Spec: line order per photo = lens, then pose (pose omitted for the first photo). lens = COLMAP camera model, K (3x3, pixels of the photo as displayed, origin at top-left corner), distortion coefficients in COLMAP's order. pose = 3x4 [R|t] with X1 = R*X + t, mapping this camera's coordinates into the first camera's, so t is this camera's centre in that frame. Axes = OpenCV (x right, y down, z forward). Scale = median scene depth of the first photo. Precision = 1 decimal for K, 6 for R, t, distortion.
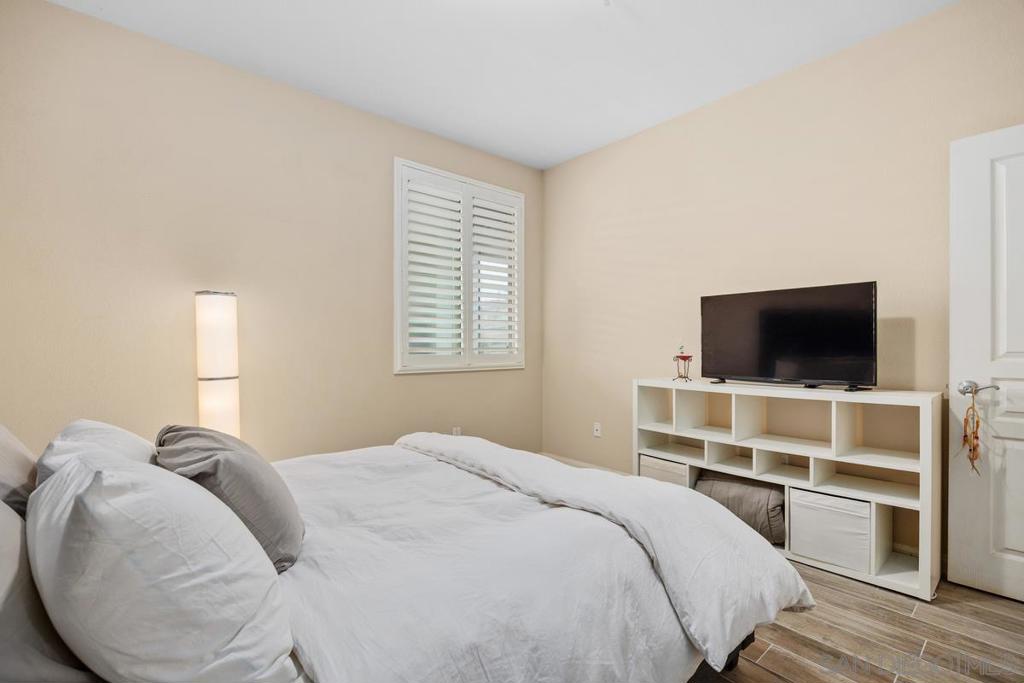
lens RADIAL K [[451.3, 0, 507.4], [0, 451.3, 345.1], [0, 0, 1]] dist [-0.002883, -0.000112]
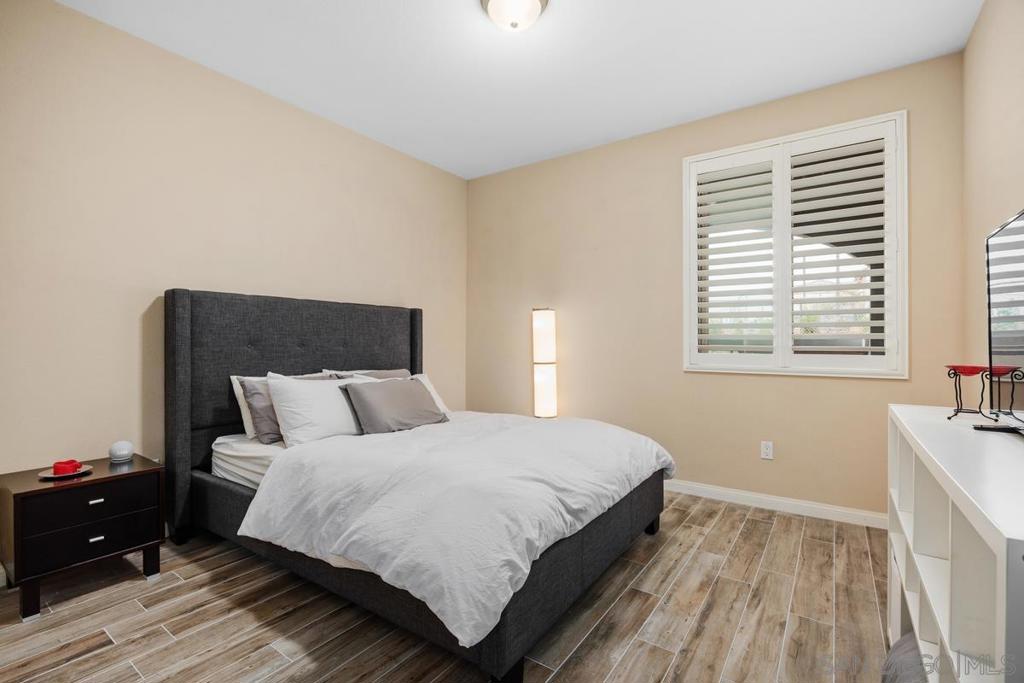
lens RADIAL K [[456.7, 0, 509.5], [0, 456.7, 341.5], [0, 0, 1]] dist [-0.021614, 0.000429]
pose [[0.243116, 0.000628, -0.969997, 0.856979], [-0.001564, 0.999999, 0.000256, -0.003238], [0.969996, 0.001455, 0.243117, 0.486577]]
